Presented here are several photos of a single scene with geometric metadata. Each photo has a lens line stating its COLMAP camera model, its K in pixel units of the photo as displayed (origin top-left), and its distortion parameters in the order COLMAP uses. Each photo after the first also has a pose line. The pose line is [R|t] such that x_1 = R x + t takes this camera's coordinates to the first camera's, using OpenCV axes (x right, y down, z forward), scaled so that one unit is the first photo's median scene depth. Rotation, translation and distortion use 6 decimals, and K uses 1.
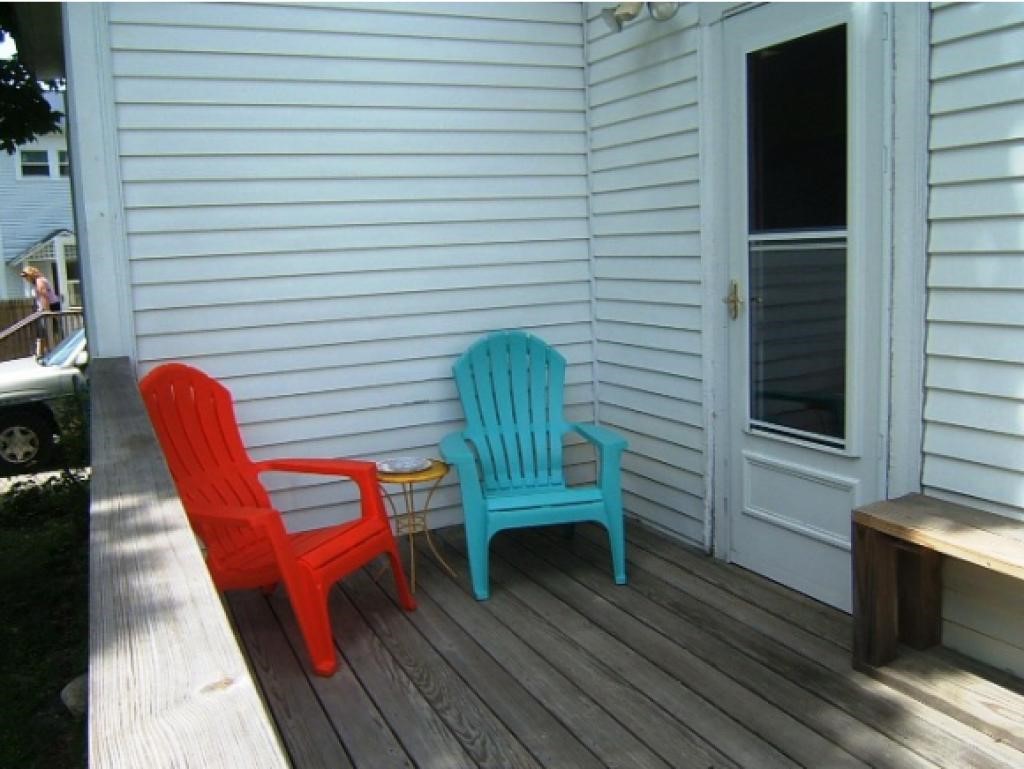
lens RADIAL K [[914.8, 0, 511.0], [0, 914.8, 380.5], [0, 0, 1]] dist [-0.013454, -0.001132]
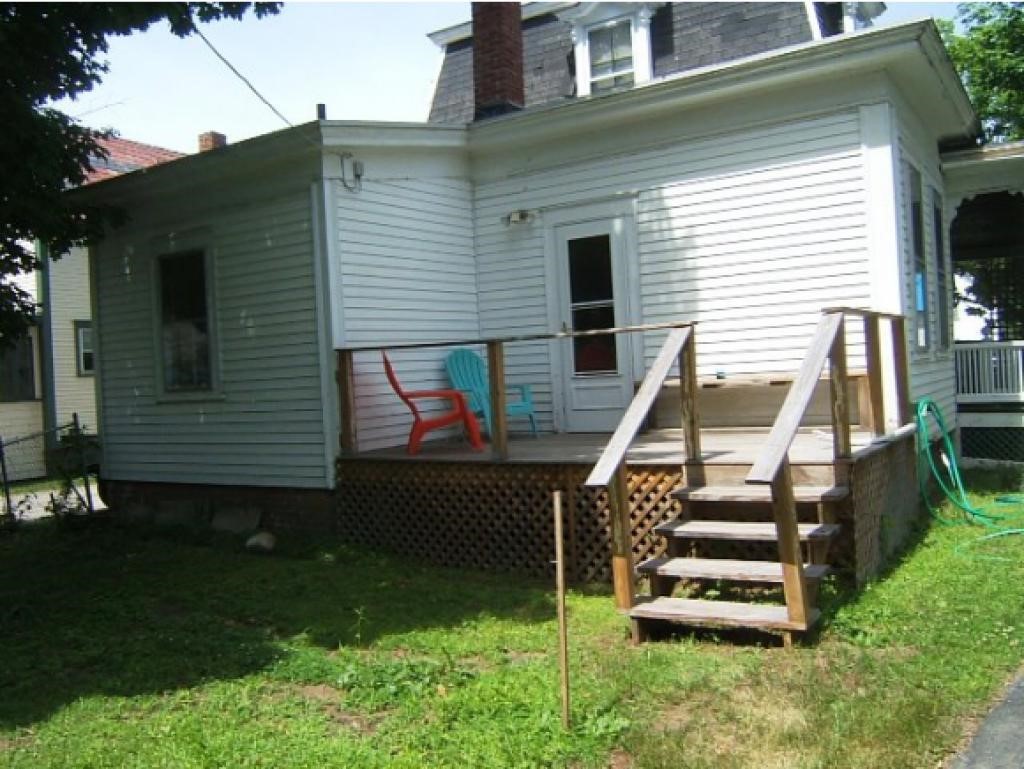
lens RADIAL K [[914.8, 0, 512.4], [0, 914.8, 383.7], [0, 0, 1]] dist [-0.013454, -0.001132]
pose [[0.849413, -0.011871, 0.527595, -1.274381], [0.093977, 0.987170, -0.129087, 0.392708], [-0.519294, 0.159230, 0.839631, -1.112274]]
